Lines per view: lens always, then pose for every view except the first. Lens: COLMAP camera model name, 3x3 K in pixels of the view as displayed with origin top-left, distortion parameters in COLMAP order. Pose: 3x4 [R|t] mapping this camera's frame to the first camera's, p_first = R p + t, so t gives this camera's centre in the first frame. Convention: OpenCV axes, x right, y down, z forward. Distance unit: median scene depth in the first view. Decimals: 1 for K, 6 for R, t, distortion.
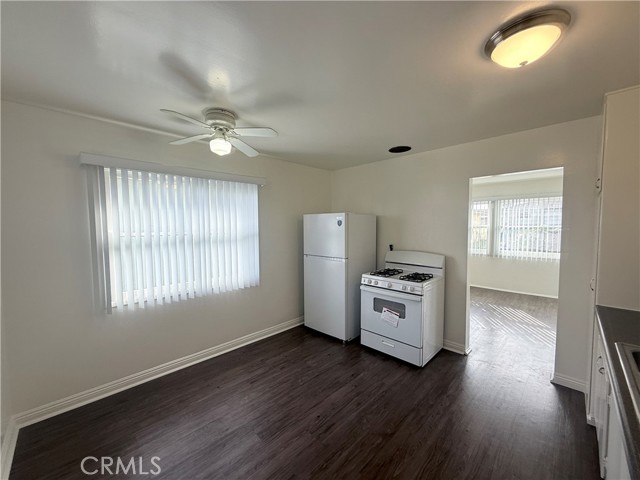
lens RADIAL K [[256.6, 0, 318.8], [0, 256.6, 240.7], [0, 0, 1]] dist [-0.002020, -0.000633]
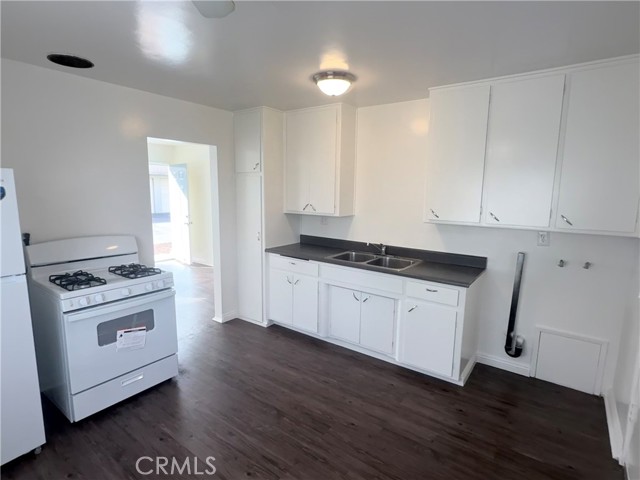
lens RADIAL K [[342.3, 0, 318.6], [0, 342.3, 239.0], [0, 0, 1]] dist [0.000137, -0.000478]
pose [[-0.144120, -0.143879, 0.979045, -0.702831], [0.050659, 0.987003, 0.152506, -0.072293], [-0.988263, 0.071577, -0.134958, 0.727328]]
